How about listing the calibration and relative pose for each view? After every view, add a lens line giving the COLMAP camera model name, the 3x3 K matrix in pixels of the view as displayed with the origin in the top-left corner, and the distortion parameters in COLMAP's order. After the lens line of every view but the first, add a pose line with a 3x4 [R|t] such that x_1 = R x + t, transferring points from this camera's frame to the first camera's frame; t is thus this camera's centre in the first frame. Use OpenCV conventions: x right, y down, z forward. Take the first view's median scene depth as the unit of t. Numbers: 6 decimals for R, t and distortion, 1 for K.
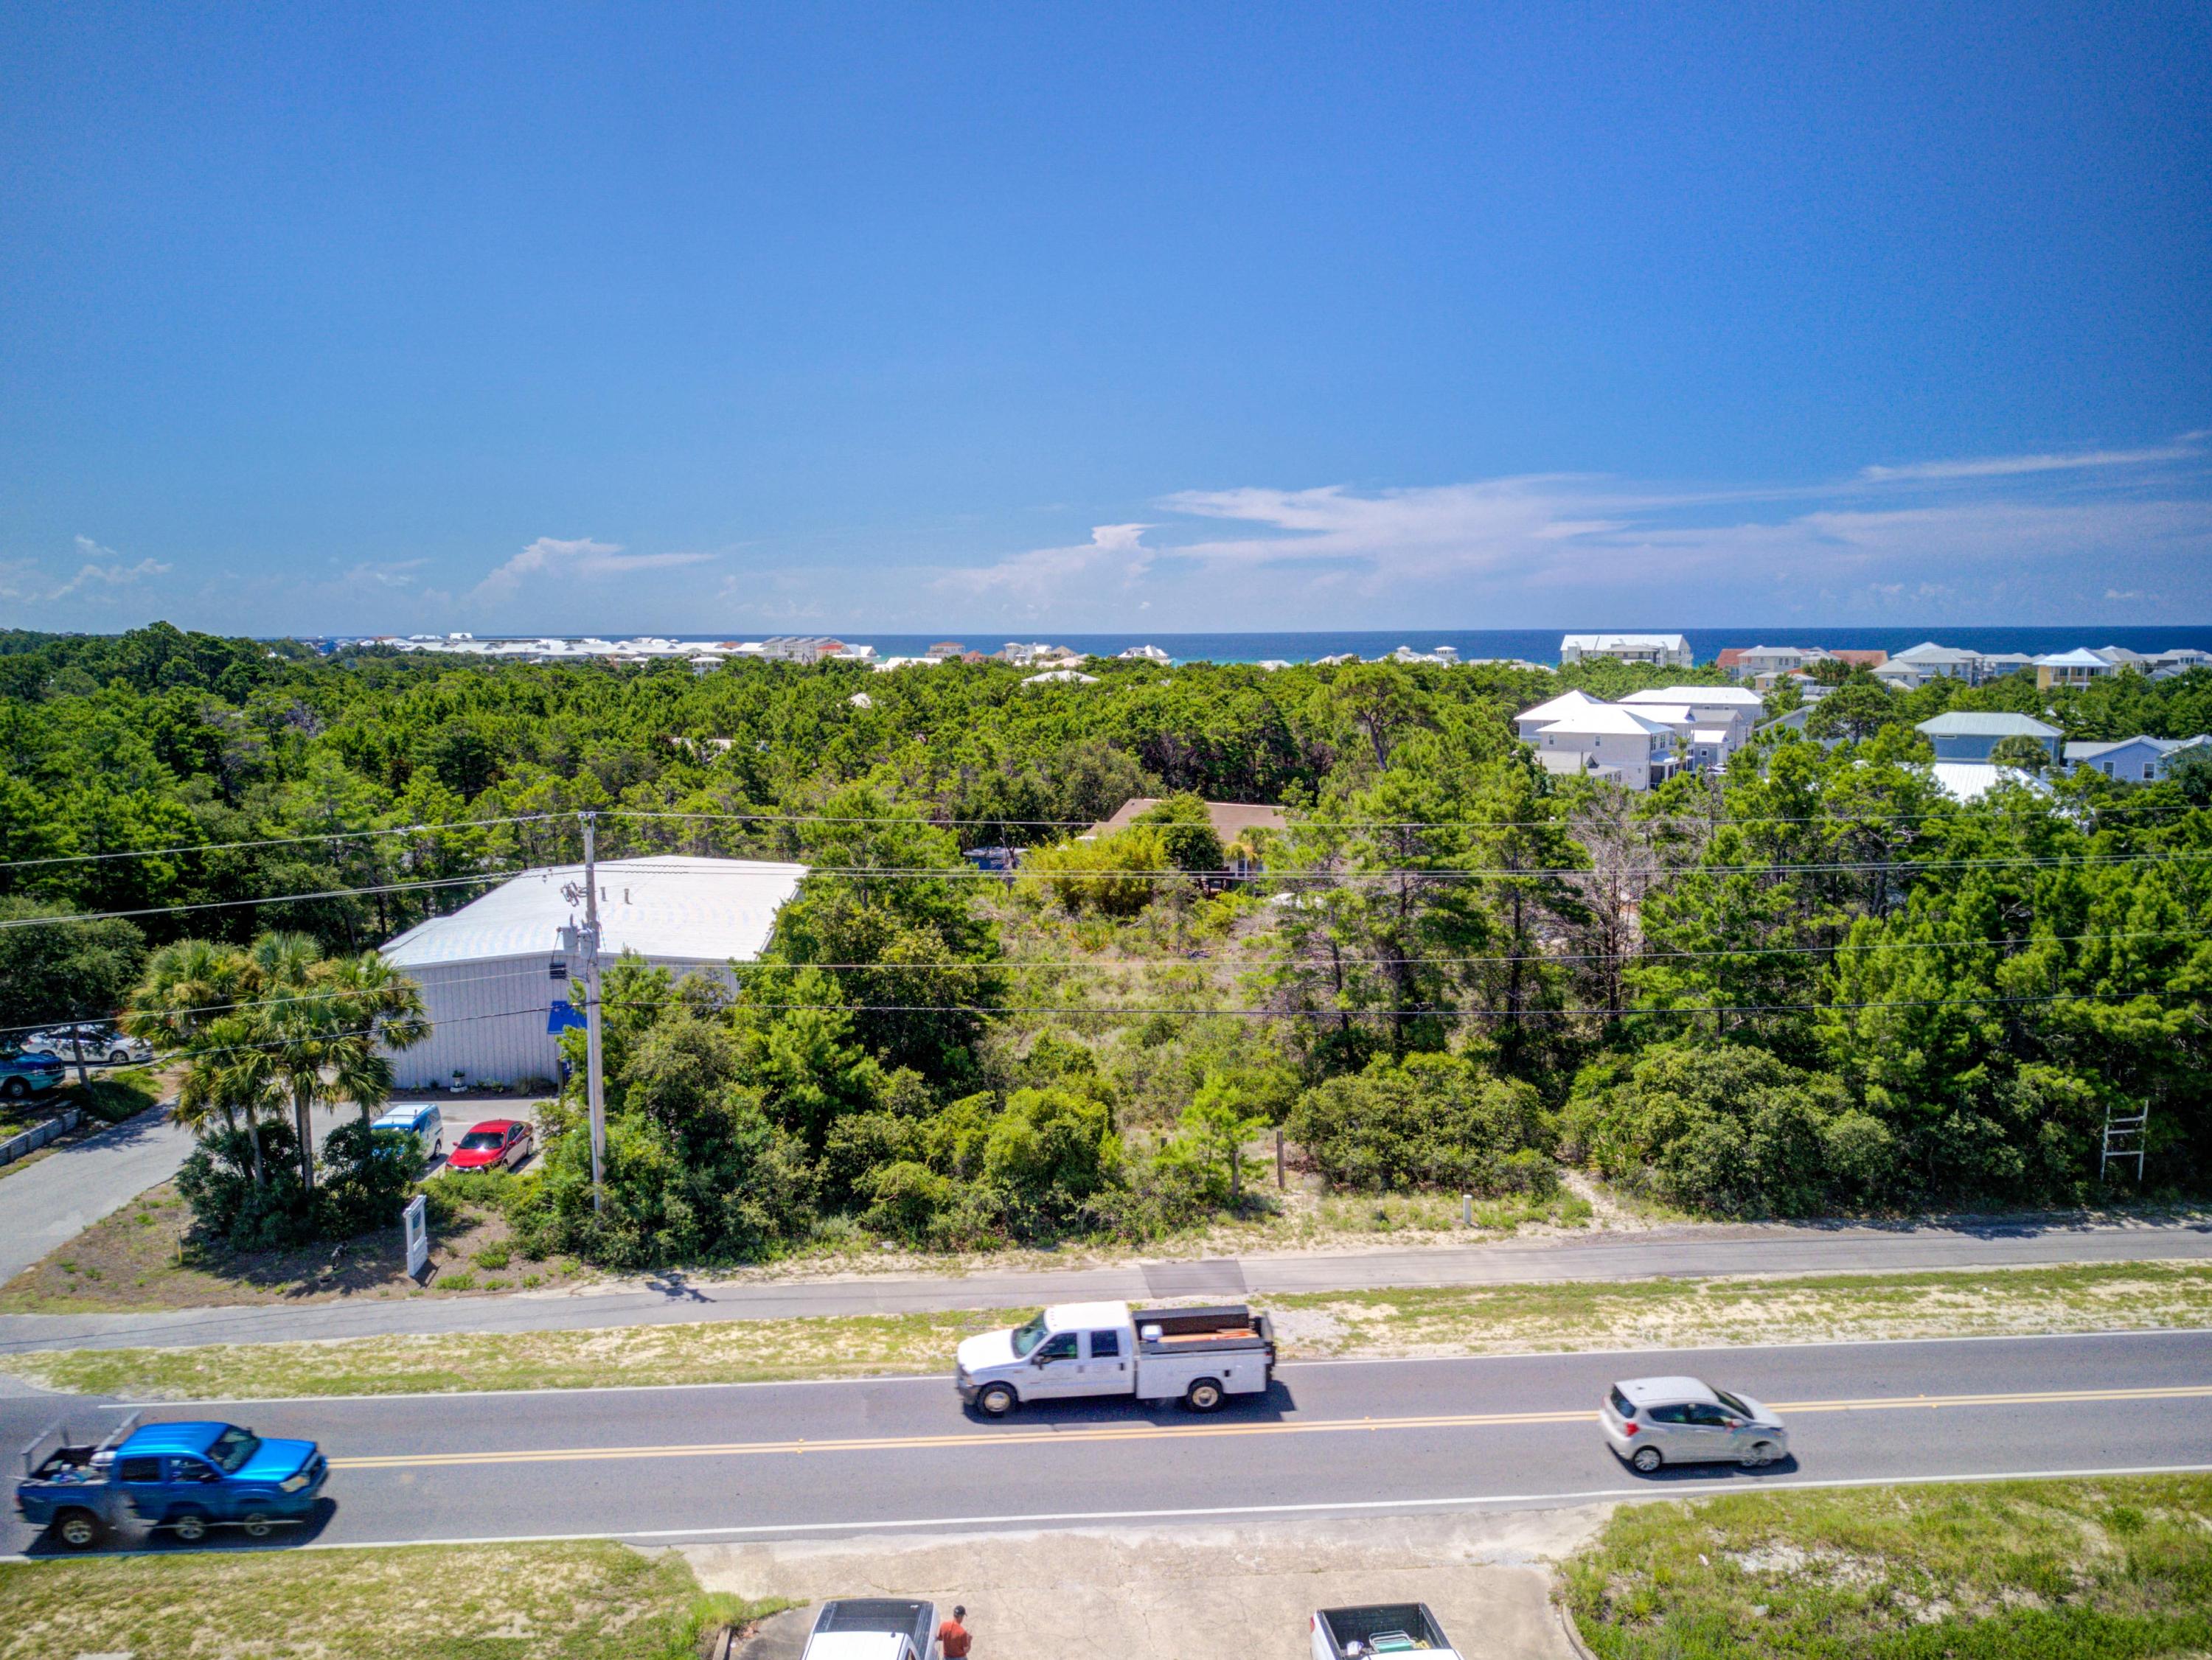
lens RADIAL K [[1721.0, 0, 1106.0], [0, 1721.0, 830.0], [0, 0, 1]] dist [-0.000637, 0.007069]
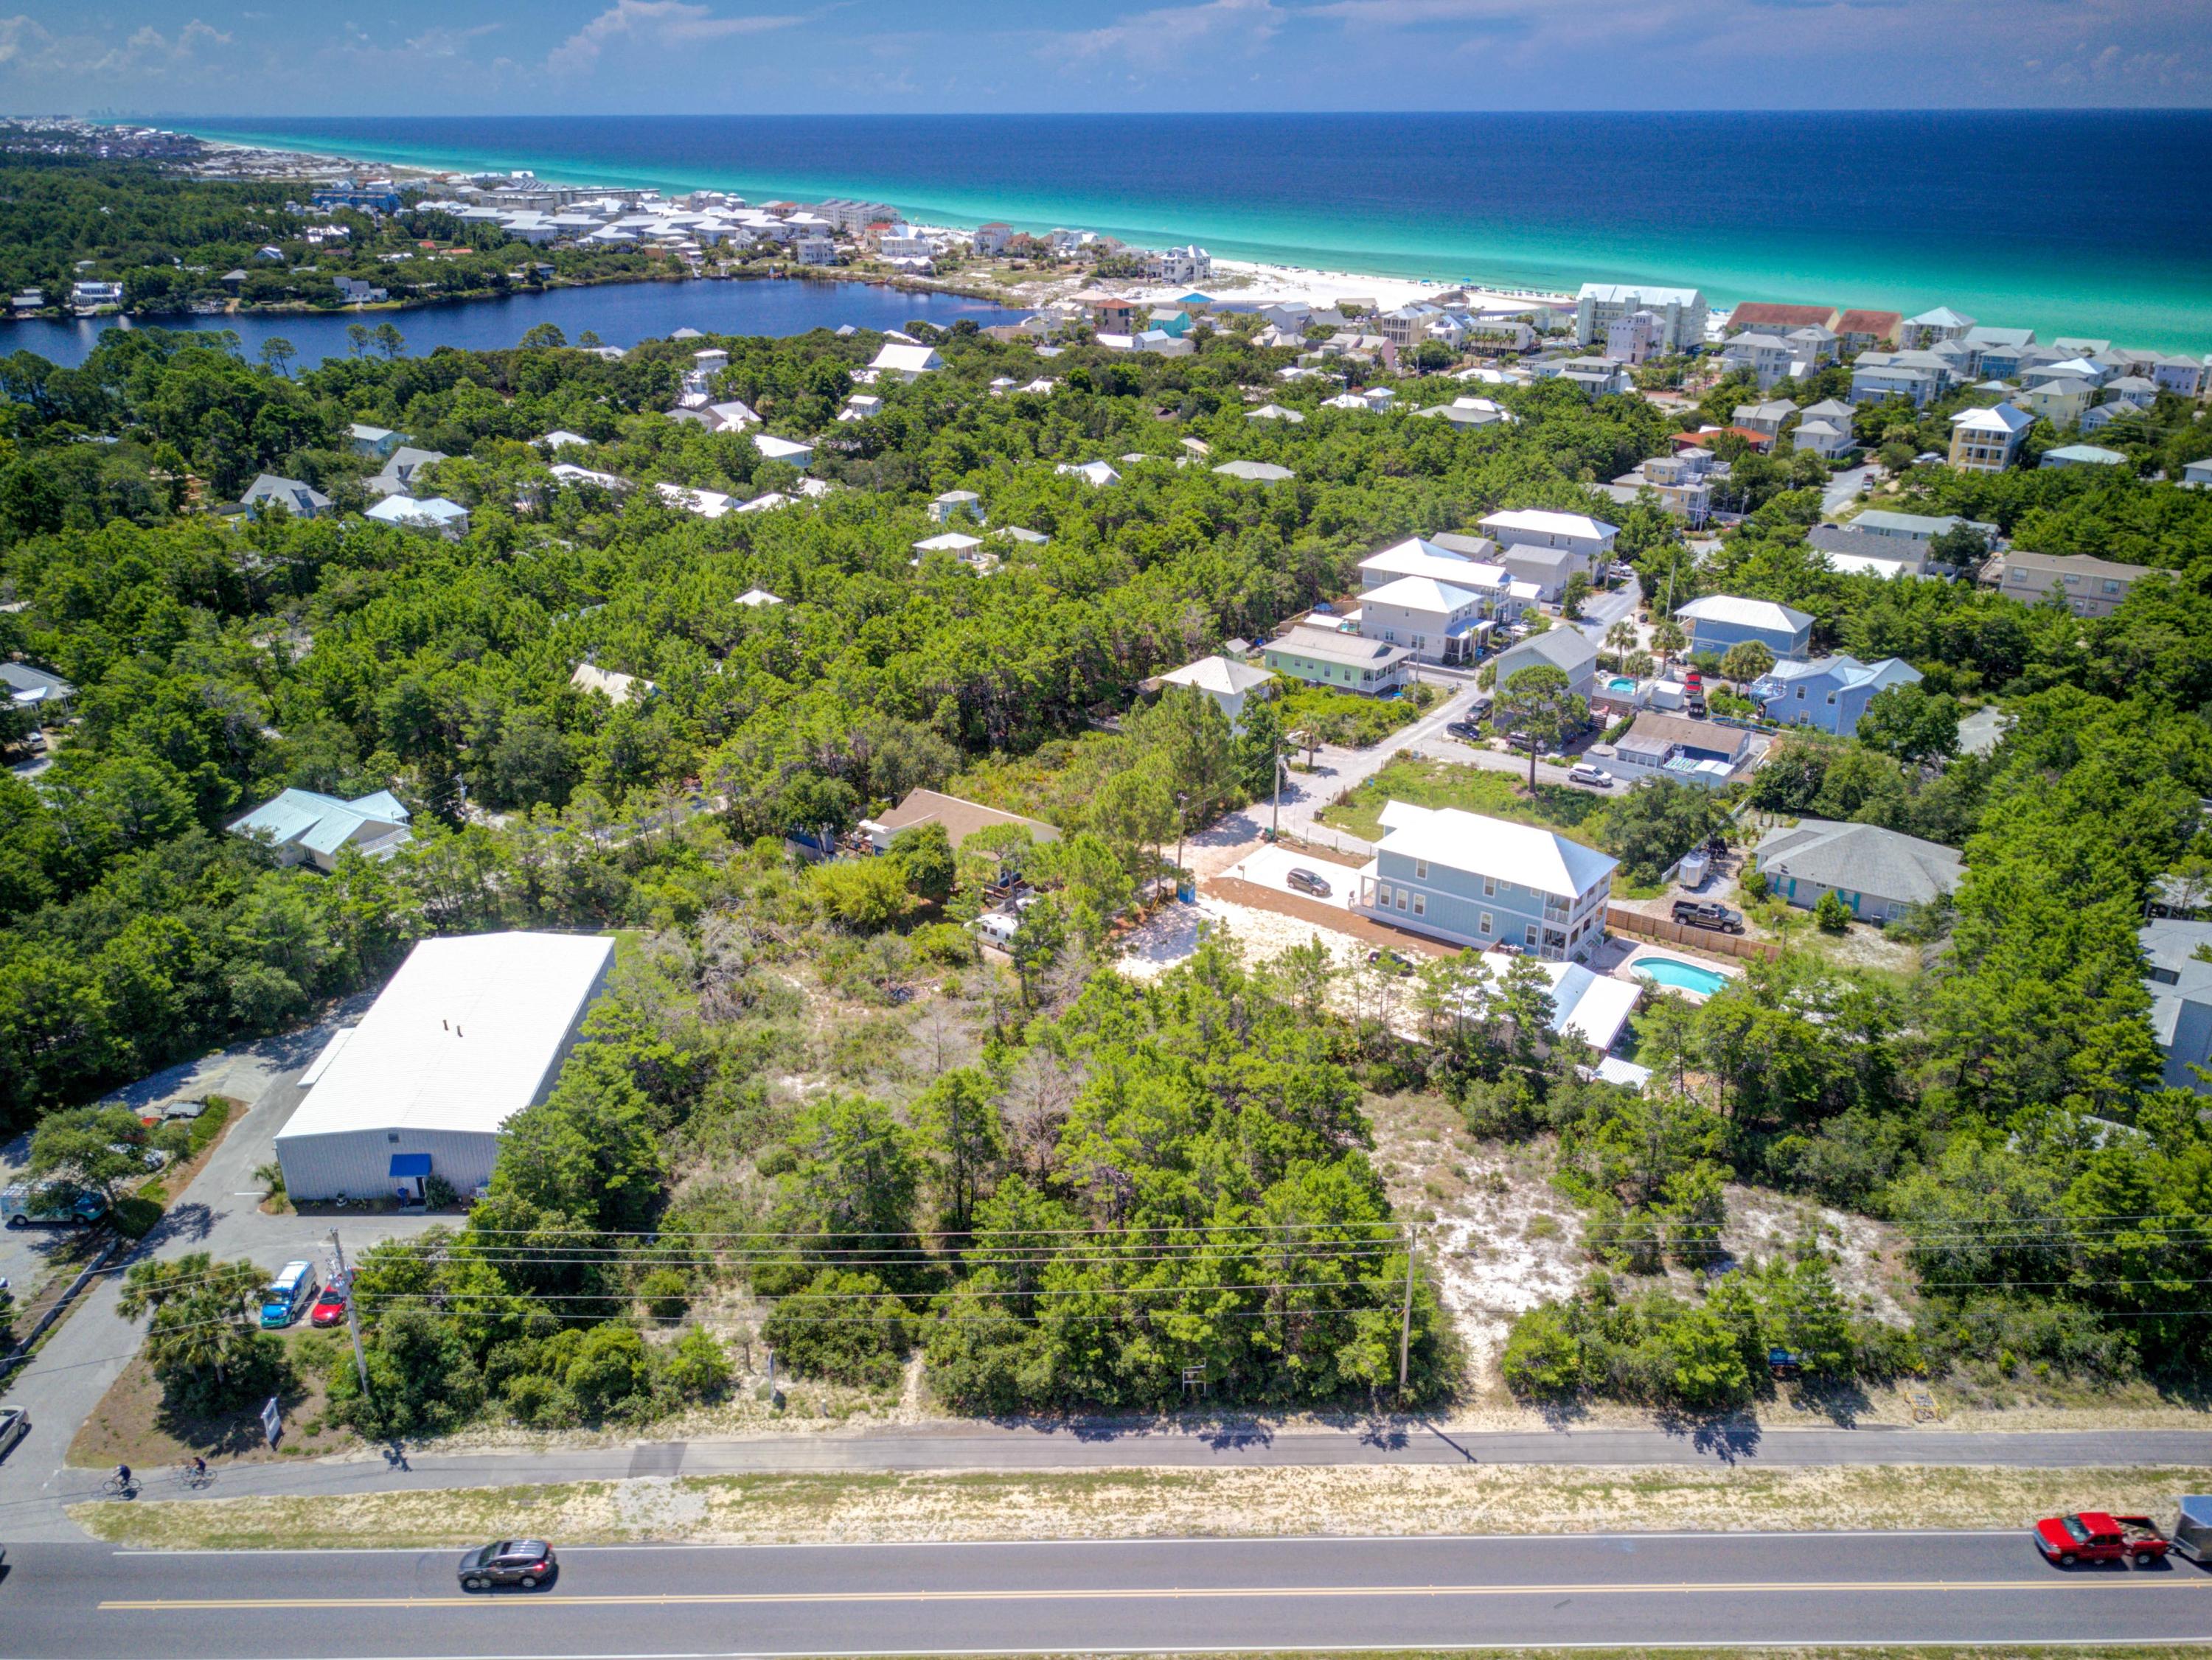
lens RADIAL K [[1717.8, 0, 1106.0], [0, 1717.8, 830.0], [0, 0, 1]] dist [0.003528, 0.001664]
pose [[0.998122, 0.026150, -0.055398, 0.614869], [-0.009635, 0.960070, 0.279593, -0.927601], [0.060498, -0.278534, 0.958519, -0.616886]]
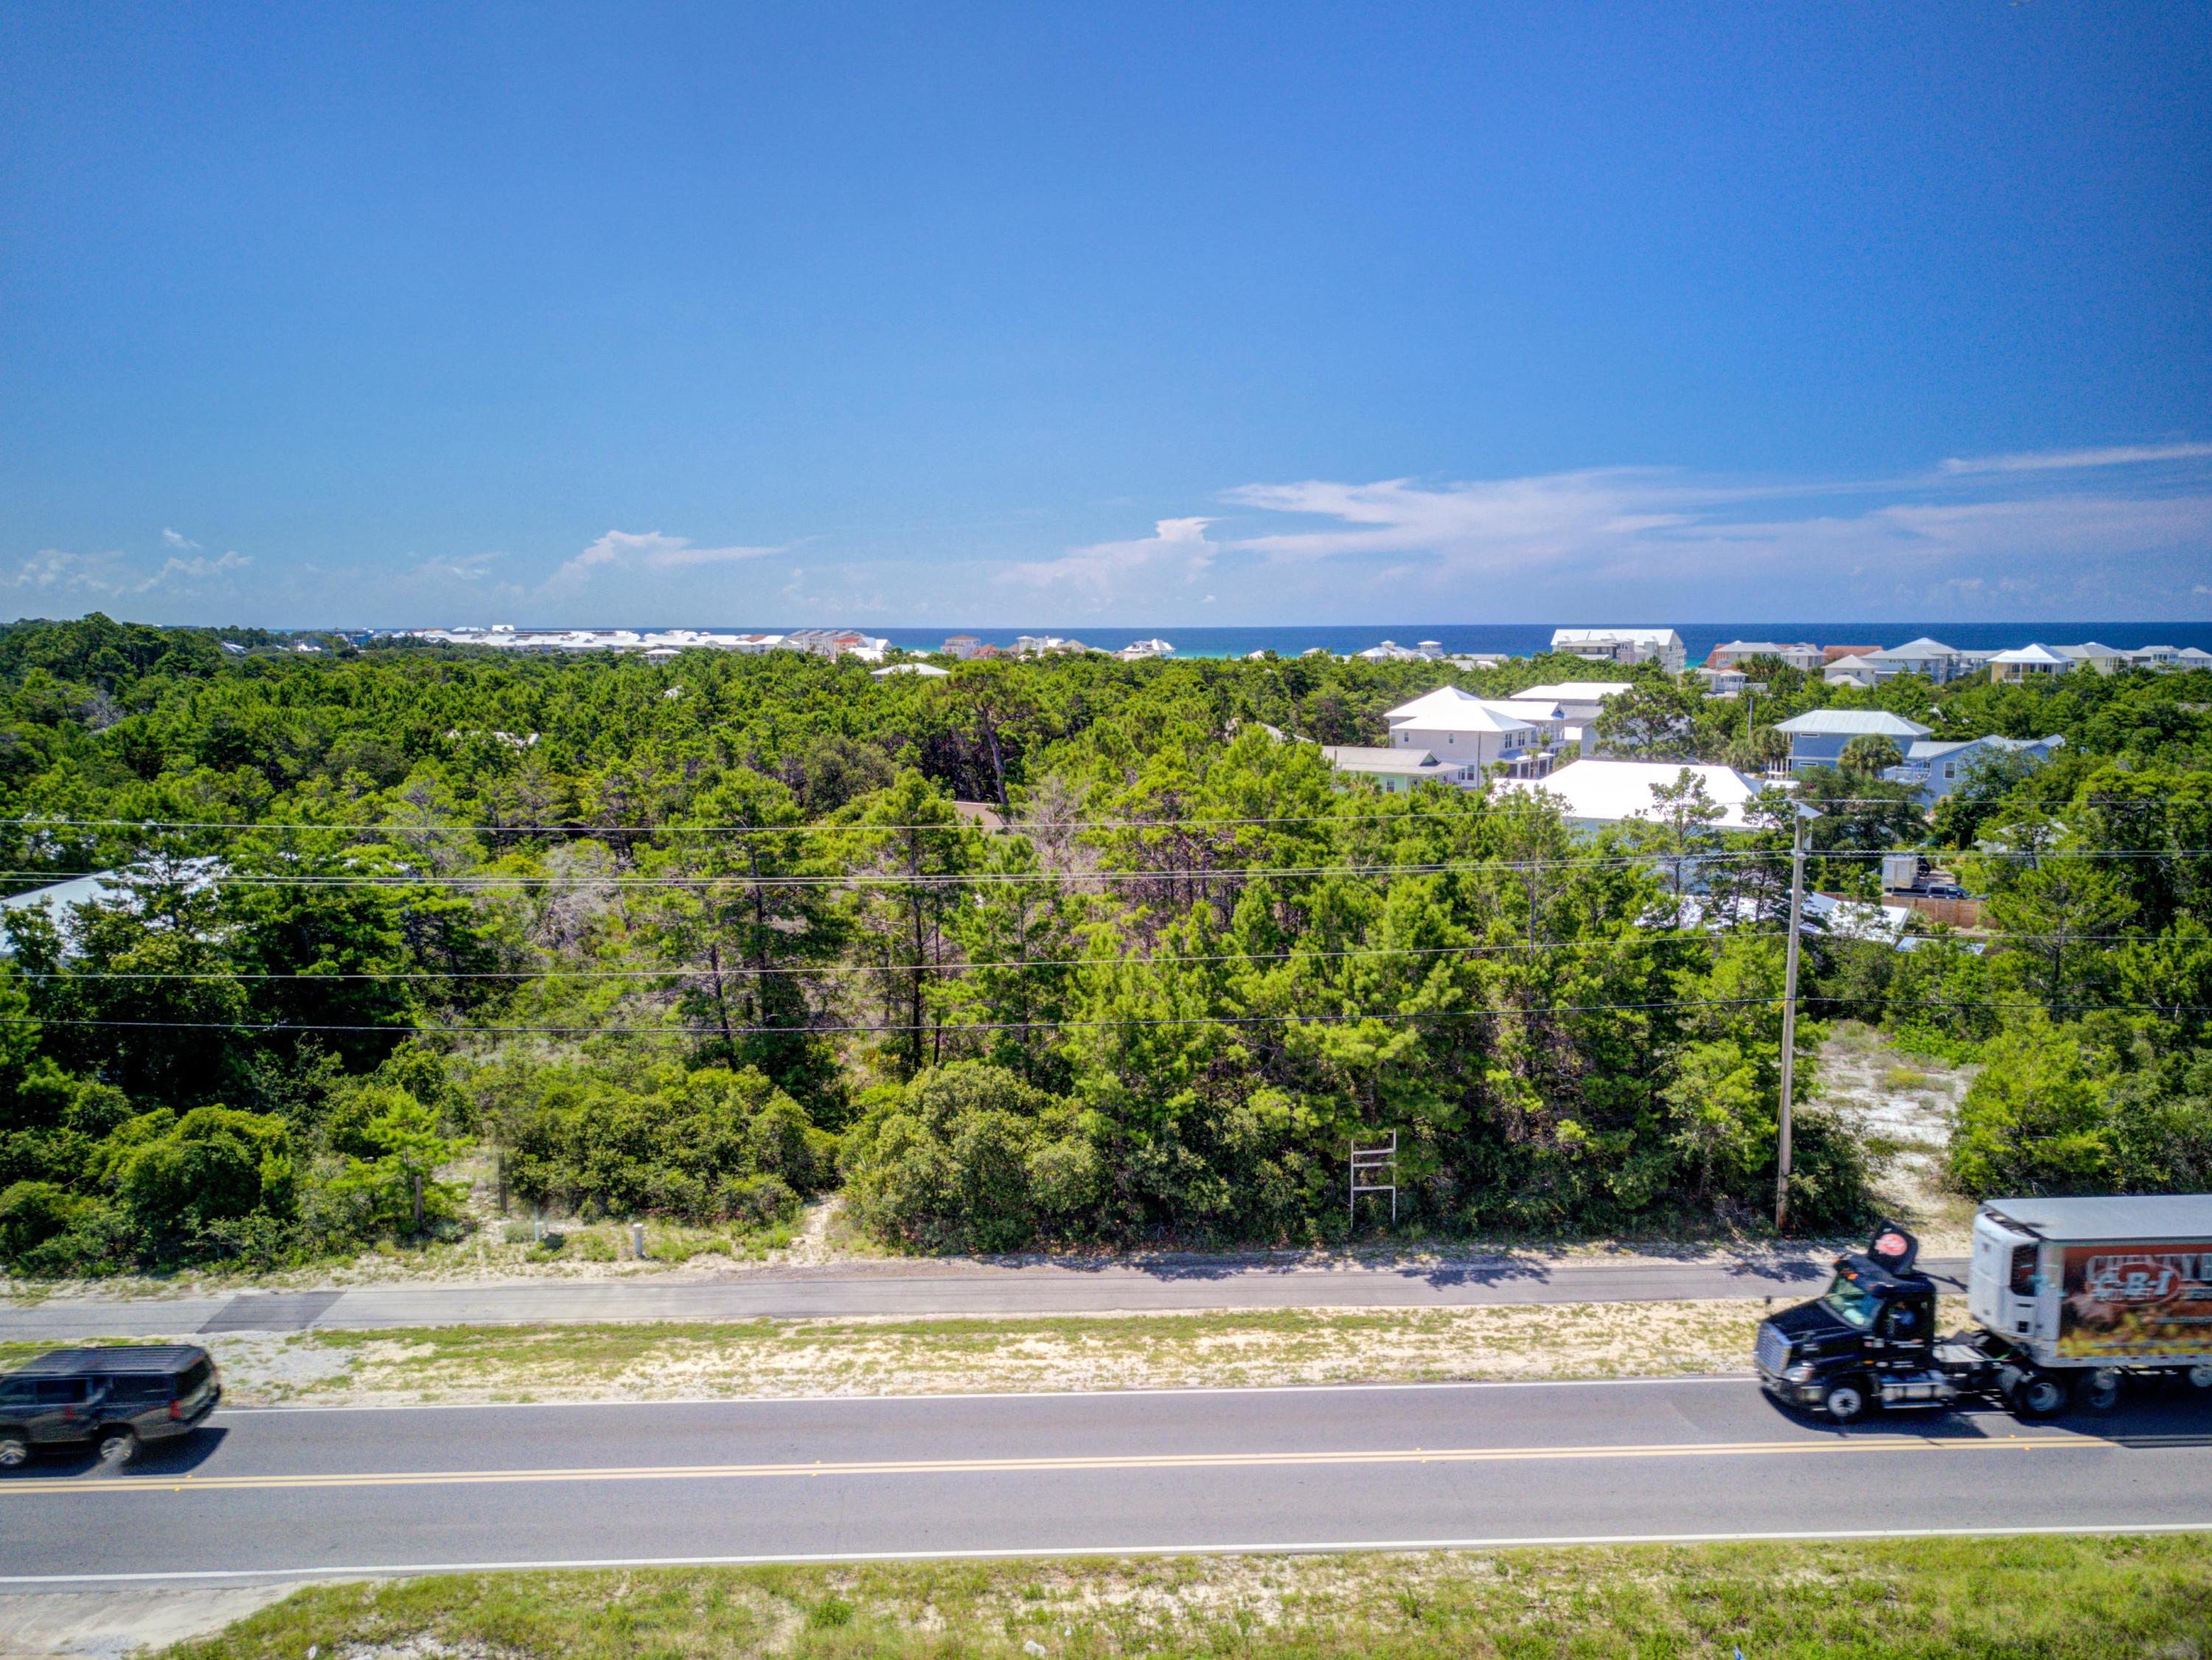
lens RADIAL K [[1717.8, 0, 1106.0], [0, 1717.8, 830.0], [0, 0, 1]] dist [0.003528, 0.001664]
pose [[0.999312, 0.006749, -0.036456, 0.505139], [-0.006609, 0.999970, 0.003959, -0.008234], [0.036482, -0.003715, 0.999327, 0.074755]]
